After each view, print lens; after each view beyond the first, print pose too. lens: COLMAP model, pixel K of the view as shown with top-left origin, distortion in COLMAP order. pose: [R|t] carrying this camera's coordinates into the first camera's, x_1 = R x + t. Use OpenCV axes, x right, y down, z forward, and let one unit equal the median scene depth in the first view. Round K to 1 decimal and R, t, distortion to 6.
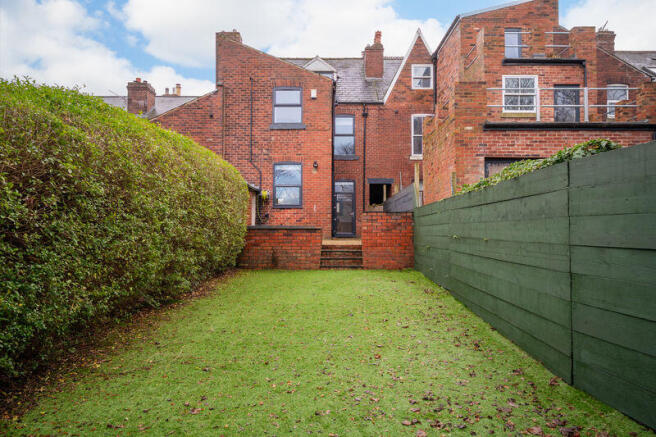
lens RADIAL K [[827.0, 0, 328.0], [0, 827.0, 218.6], [0, 0, 1]] dist [-0.012052, 0.000000]
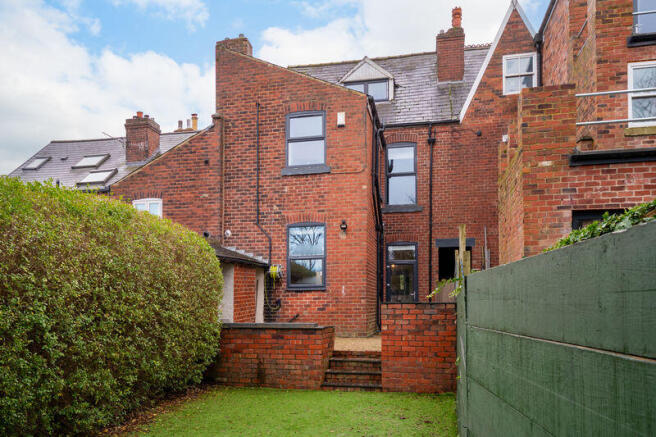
lens RADIAL K [[1087.7, 0, 328.0], [0, 1087.7, 218.9], [0, 0, 1]] dist [0.009430, 0.000000]
pose [[0.897046, -0.031462, -0.440816, 0.361805], [0.041136, 0.999077, 0.012403, -0.081474], [0.440019, -0.029260, 0.897512, 0.199859]]
